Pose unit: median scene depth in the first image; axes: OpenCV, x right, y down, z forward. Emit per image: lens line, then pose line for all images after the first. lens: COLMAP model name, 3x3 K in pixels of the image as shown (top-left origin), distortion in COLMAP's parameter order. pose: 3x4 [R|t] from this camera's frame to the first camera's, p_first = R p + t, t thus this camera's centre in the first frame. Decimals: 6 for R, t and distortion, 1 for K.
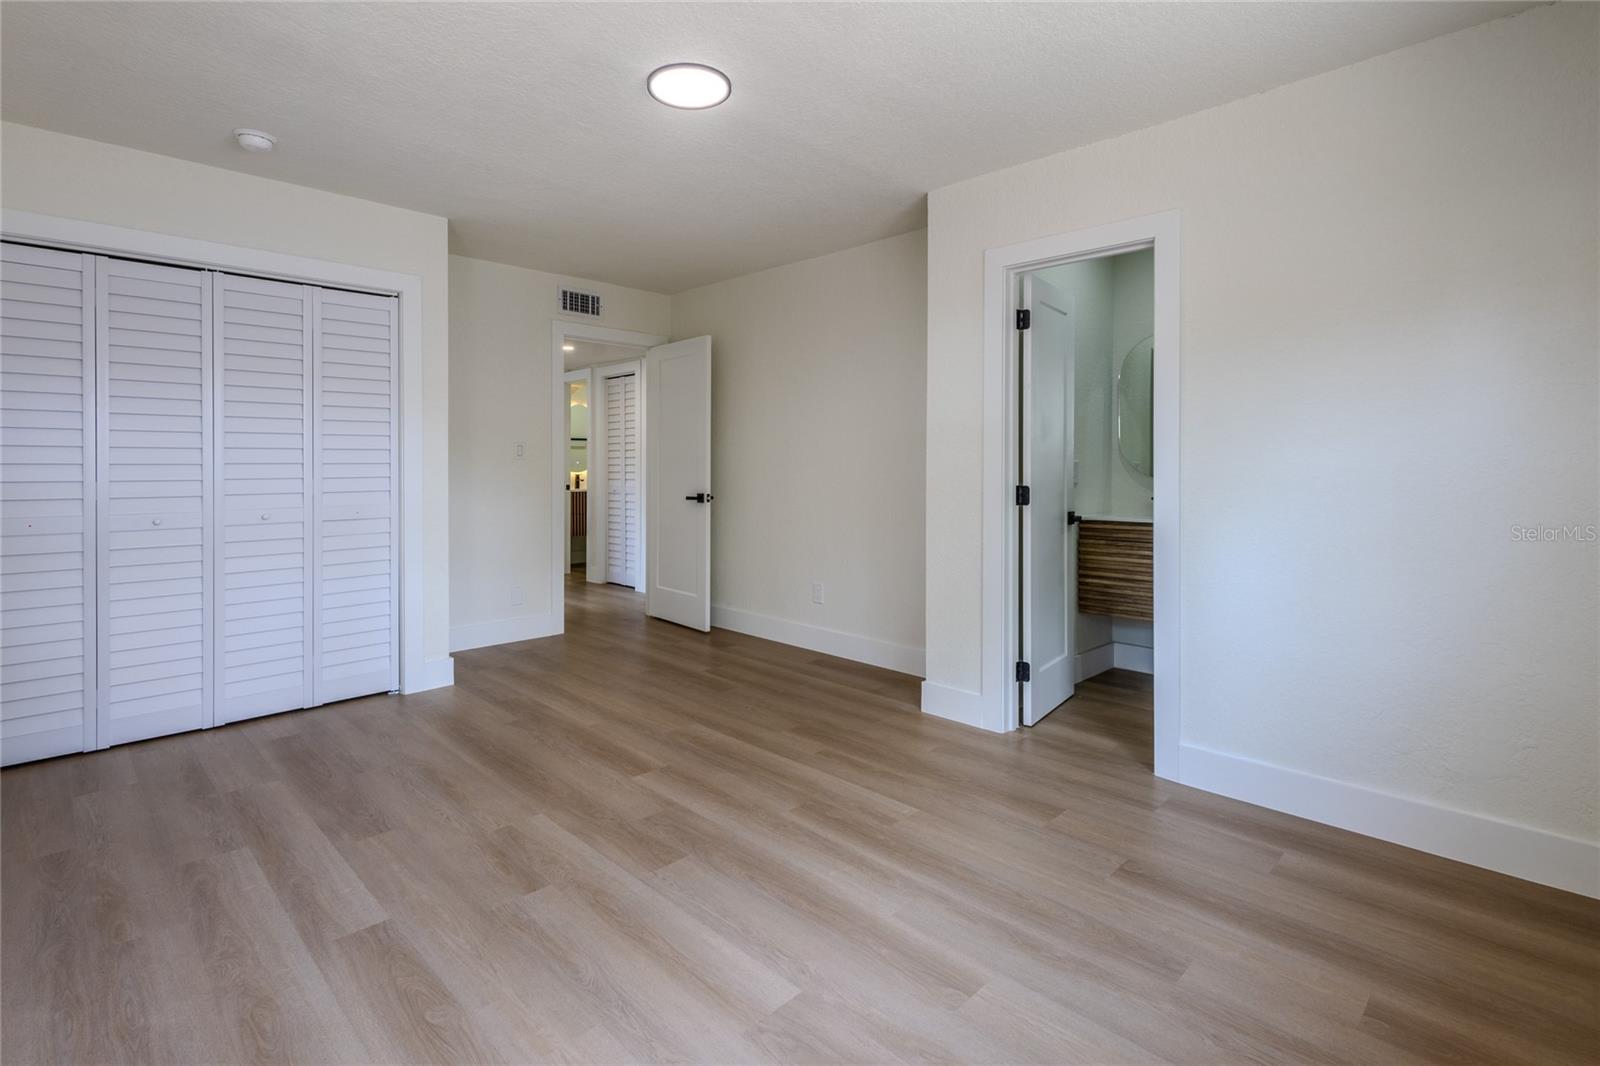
lens RADIAL K [[771.0, 0, 801.7], [0, 771.0, 469.8], [0, 0, 1]] dist [0.010863, -0.000297]
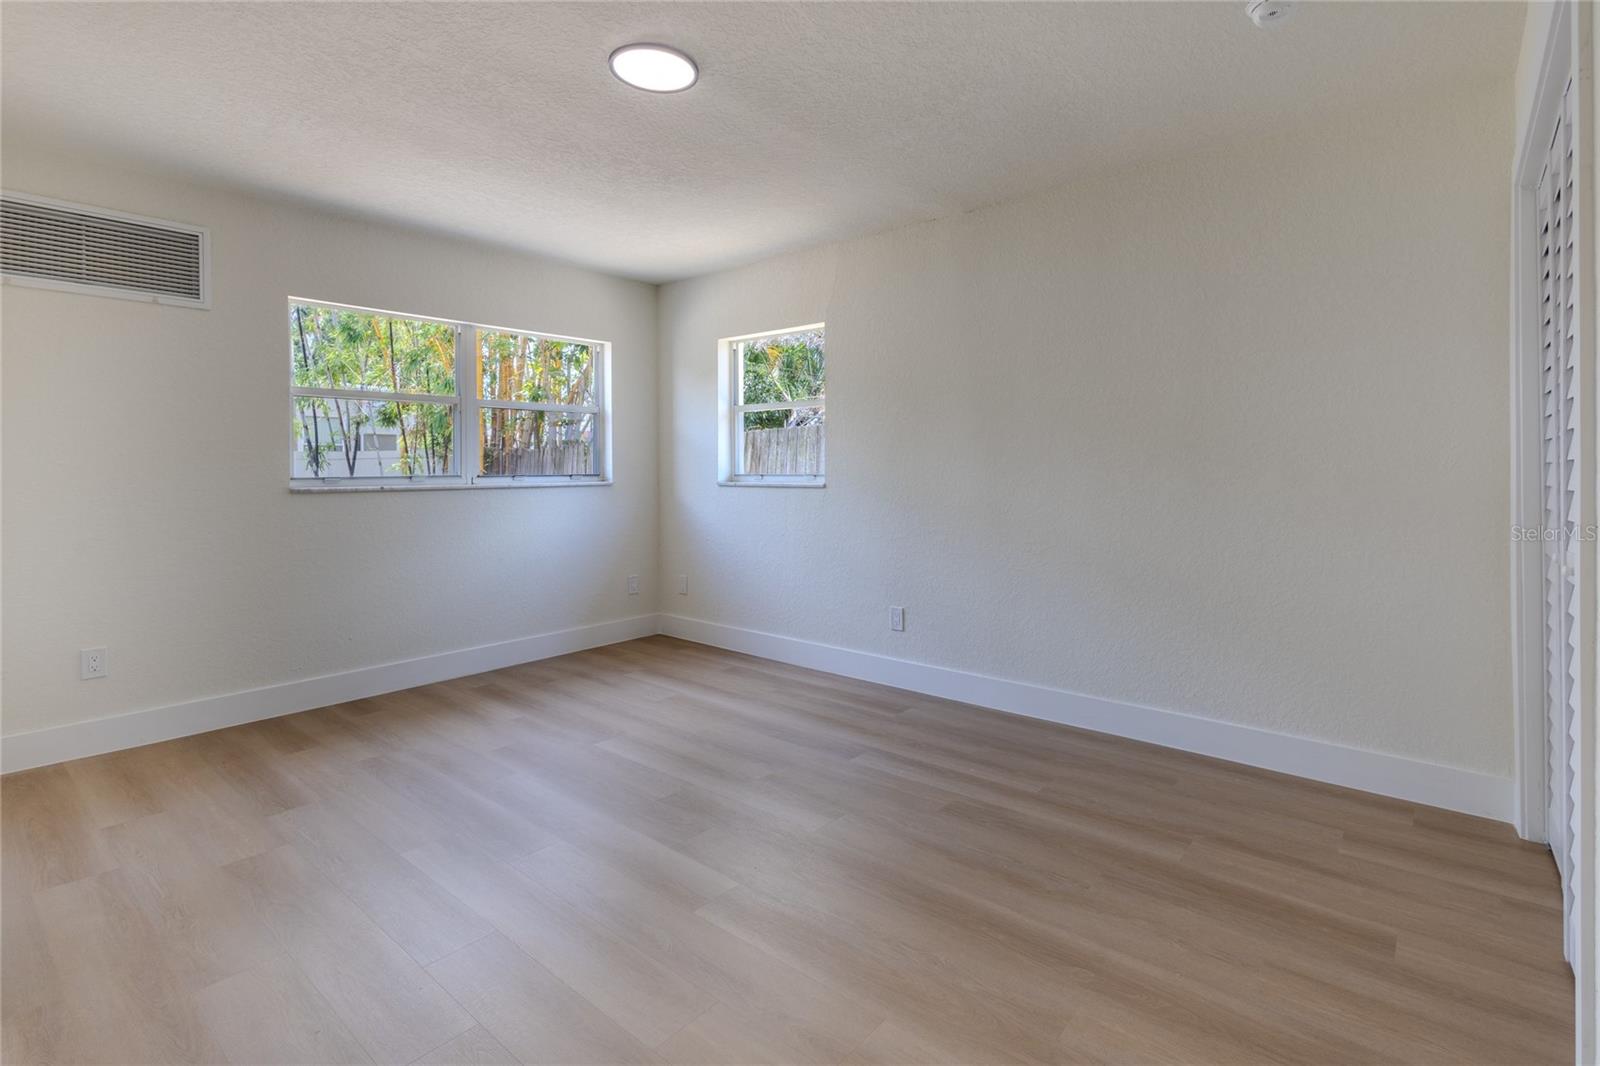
lens RADIAL K [[761.1, 0, 801.1], [0, 761.1, 470.7], [0, 0, 1]] dist [0.016804, -0.000366]
pose [[-0.997756, 0.006274, -0.066657, -0.272959], [0.005898, 0.999966, 0.005827, -0.008855], [0.066691, 0.005421, -0.997759, 2.030625]]
